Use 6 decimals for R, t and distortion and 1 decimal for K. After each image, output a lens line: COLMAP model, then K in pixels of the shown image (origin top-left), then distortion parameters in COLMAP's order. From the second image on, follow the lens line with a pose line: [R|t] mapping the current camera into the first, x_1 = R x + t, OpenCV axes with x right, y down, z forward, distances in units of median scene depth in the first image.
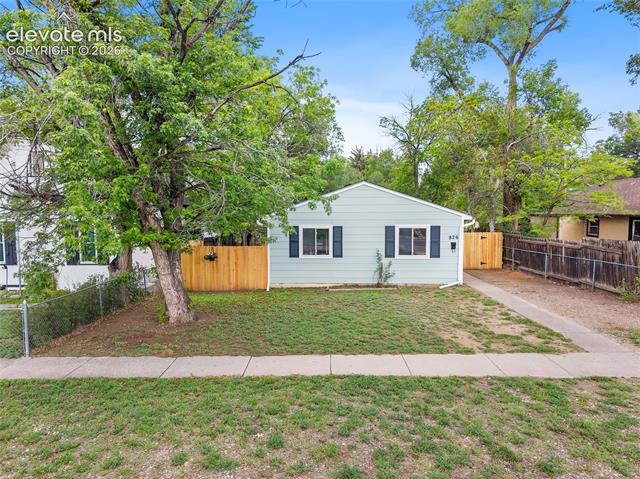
lens RADIAL K [[429.1, 0, 320.0], [0, 429.1, 239.5], [0, 0, 1]] dist [0.007880, -0.001548]
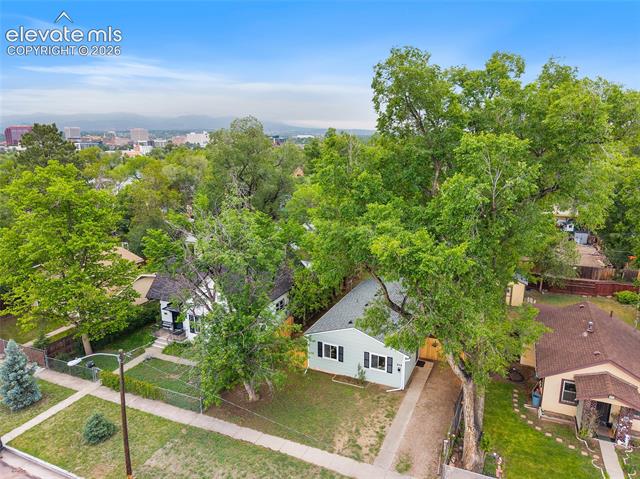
lens RADIAL K [[437.7, 0, 319.1], [0, 437.7, 235.8], [0, 0, 1]] dist [0.007050, -0.001206]
pose [[0.917853, 0.088944, -0.386827, 0.671514], [-0.024183, 0.985290, 0.169170, -0.857228], [0.396184, -0.145918, 0.906502, -0.749611]]
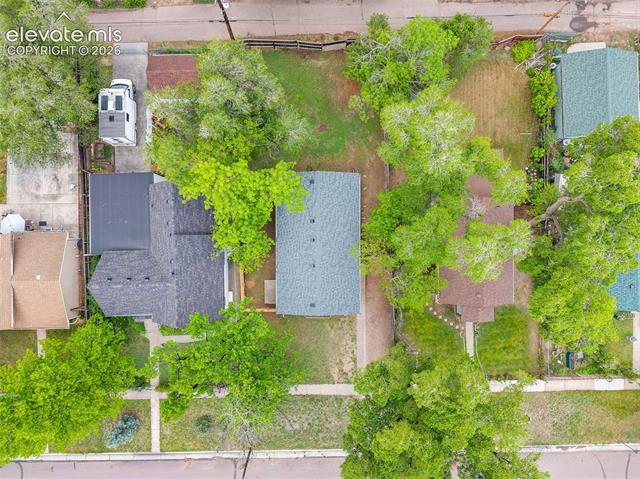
lens RADIAL K [[429.1, 0, 320.0], [0, 429.1, 239.5], [0, 0, 1]] dist [0.007880, -0.001548]
pose [[0.999212, -0.035564, 0.017632, 0.082767], [-0.015504, 0.059253, 0.998123, -2.655825], [-0.036542, -0.997609, 0.058655, 1.303395]]
